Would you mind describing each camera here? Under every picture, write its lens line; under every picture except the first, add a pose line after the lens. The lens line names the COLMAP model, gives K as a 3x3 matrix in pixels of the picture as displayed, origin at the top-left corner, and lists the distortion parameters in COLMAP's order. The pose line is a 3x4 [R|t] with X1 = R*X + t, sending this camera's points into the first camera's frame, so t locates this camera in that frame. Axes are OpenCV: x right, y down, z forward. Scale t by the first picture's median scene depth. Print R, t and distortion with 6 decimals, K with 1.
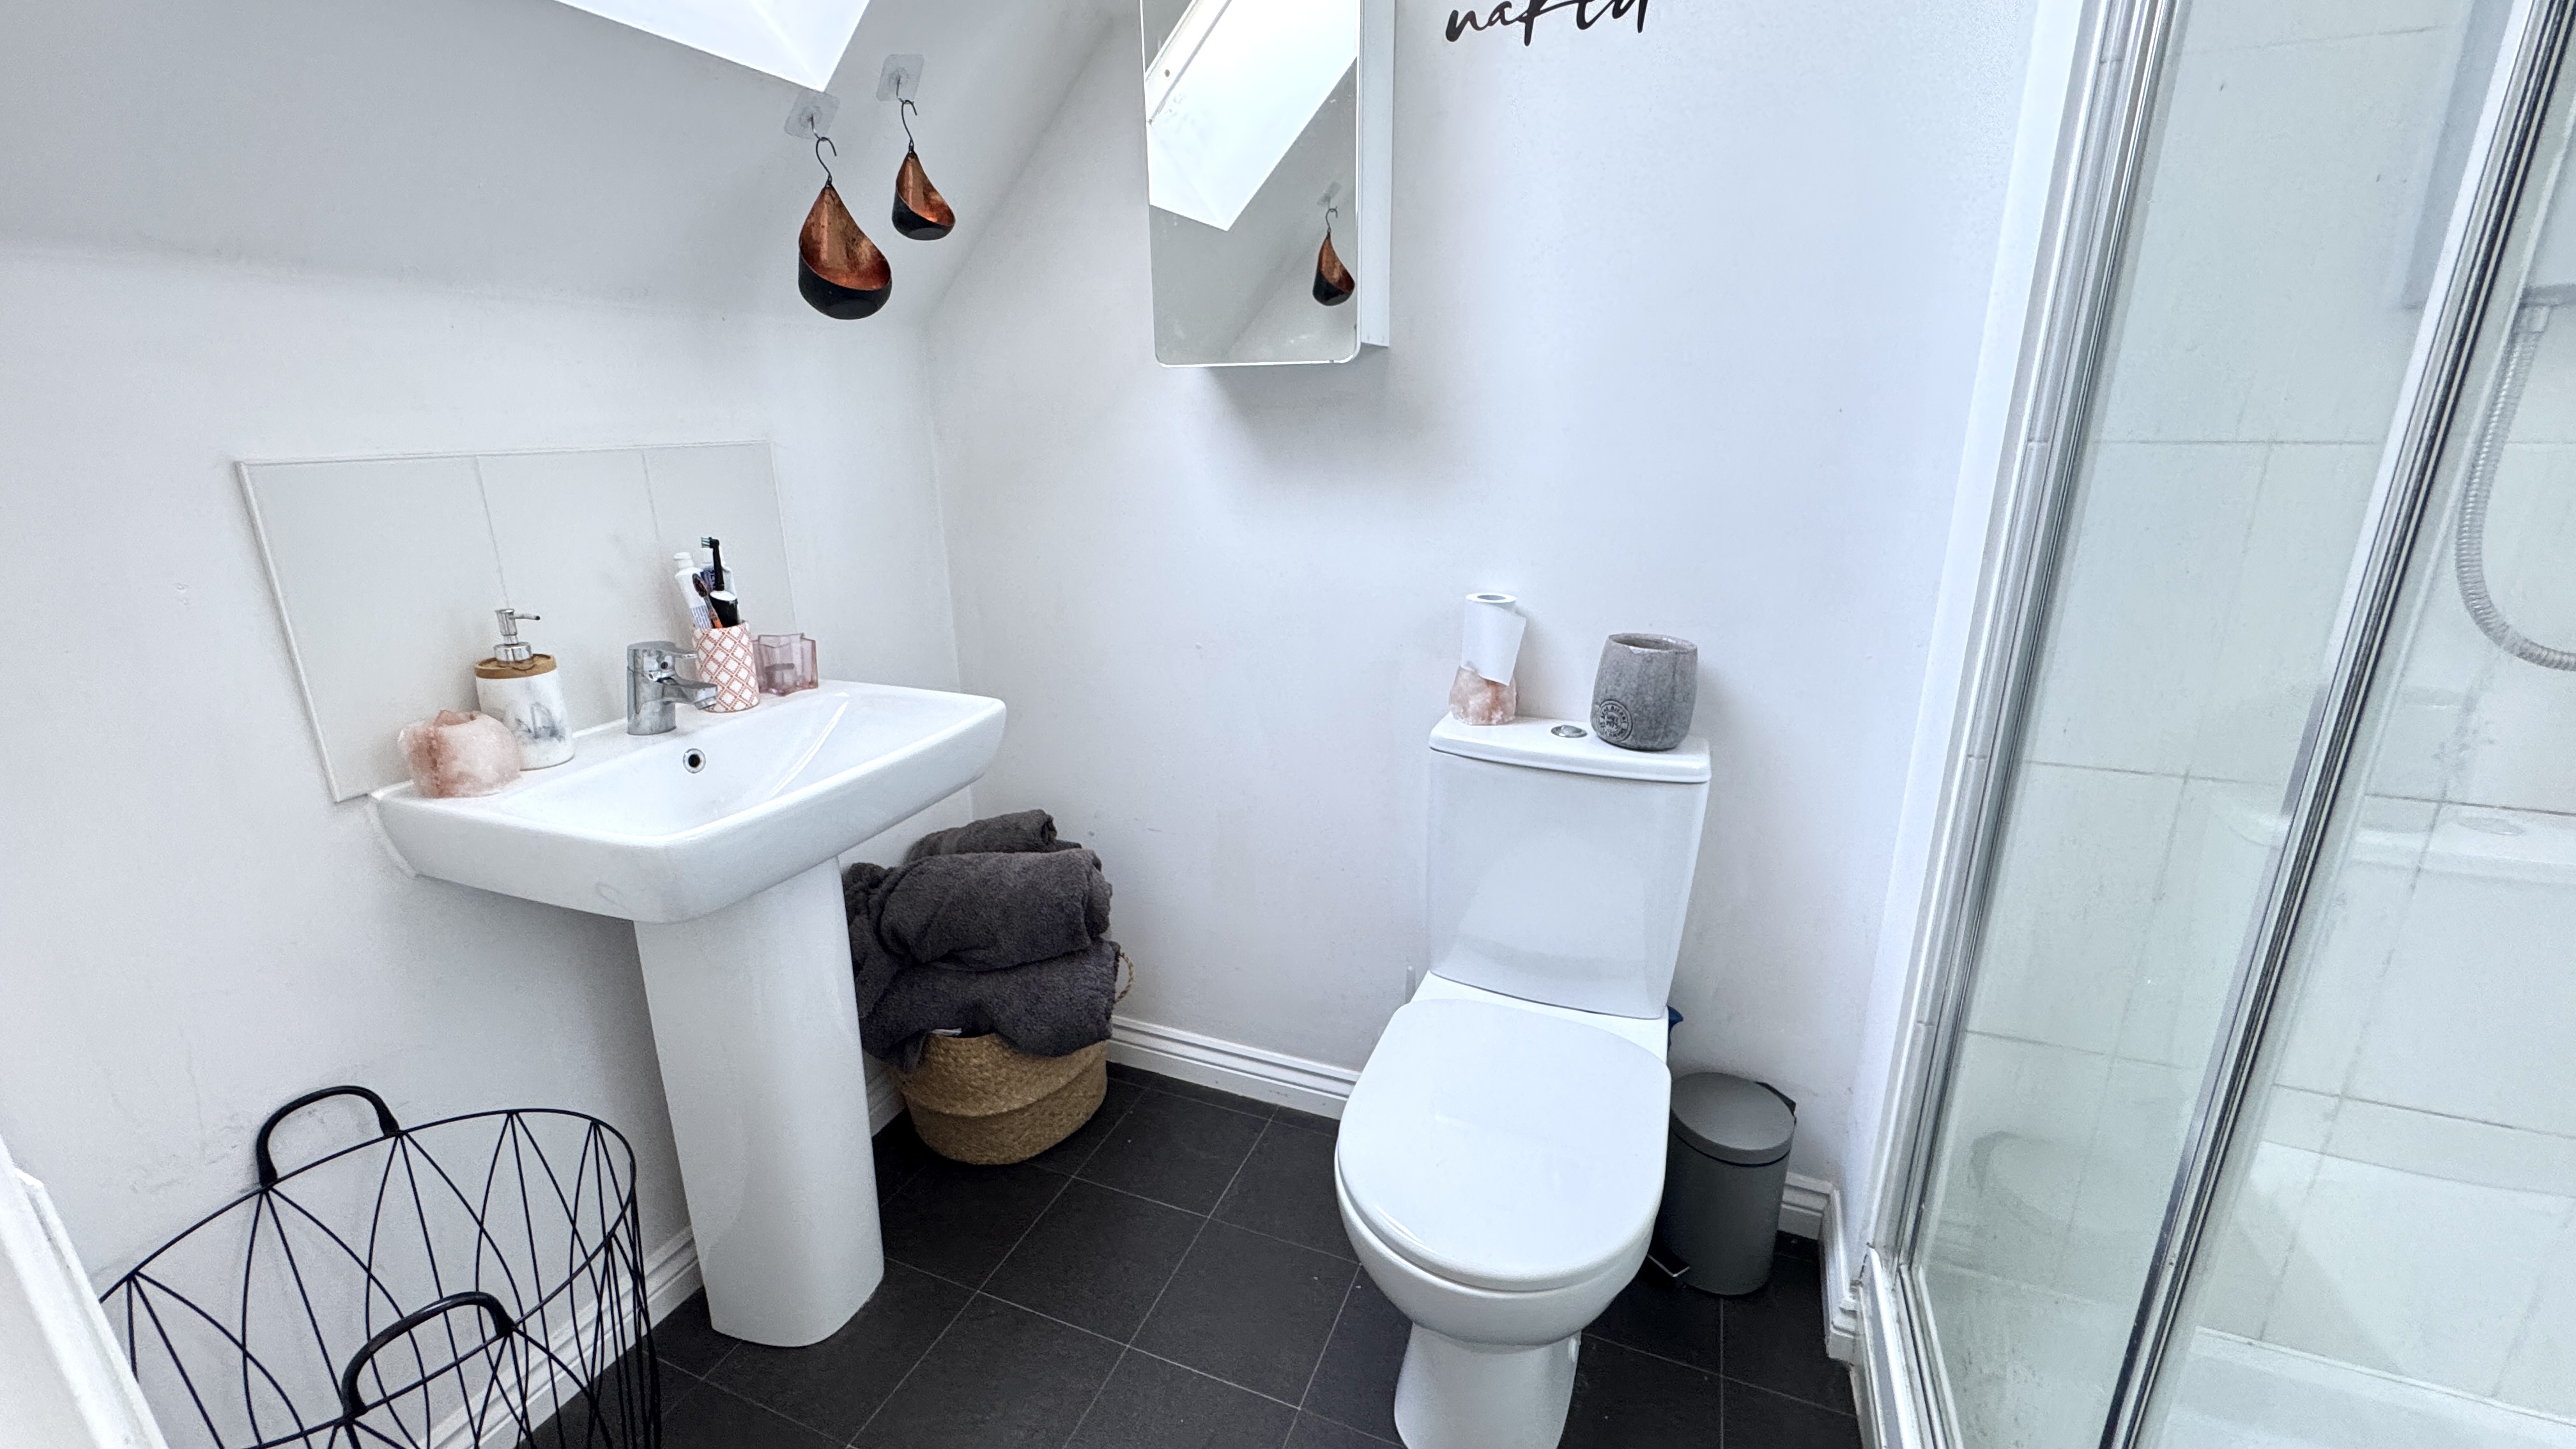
lens RADIAL K [[1030.1, 0, 1289.7], [0, 1030.1, 721.1], [0, 0, 1]] dist [-0.000731, 0.000066]
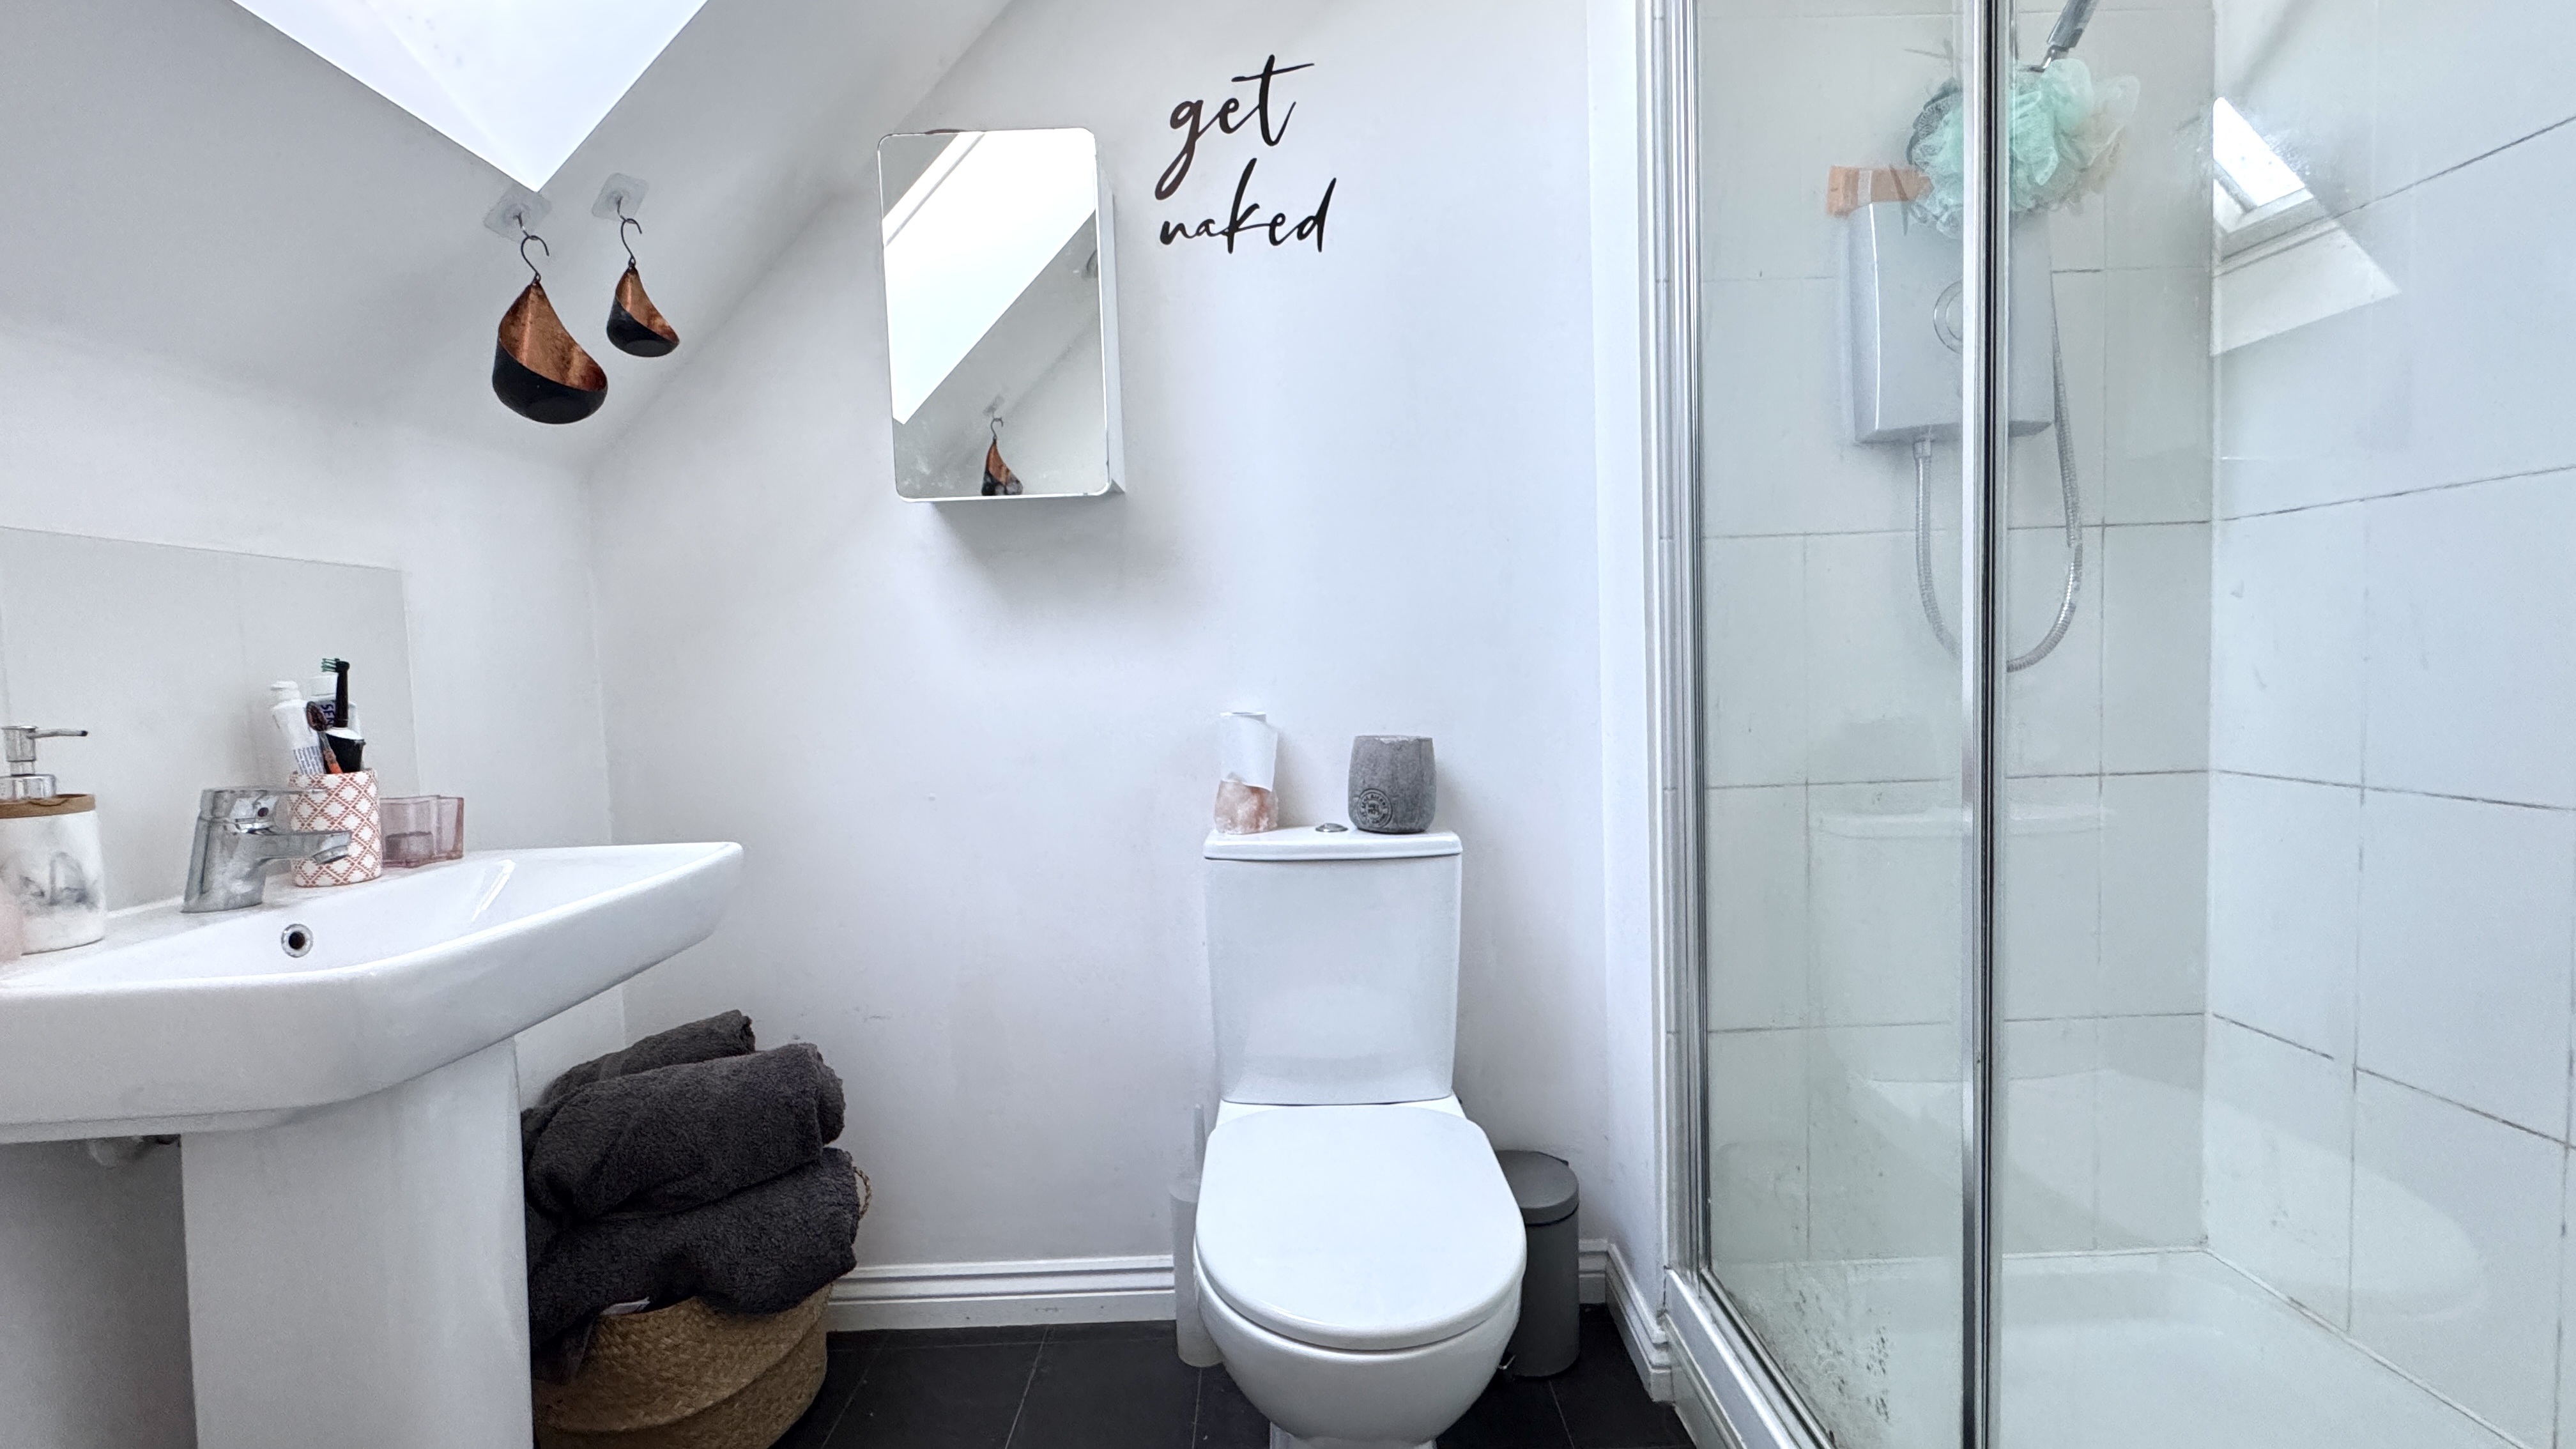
lens RADIAL K [[1030.1, 0, 1284.9], [0, 1030.1, 721.7], [0, 0, 1]] dist [-0.000731, 0.000066]
pose [[0.924282, -0.044033, 0.379162, -0.181484], [0.135049, 0.966800, -0.216931, 0.134772], [-0.357022, 0.251711, 0.899543, 0.033047]]
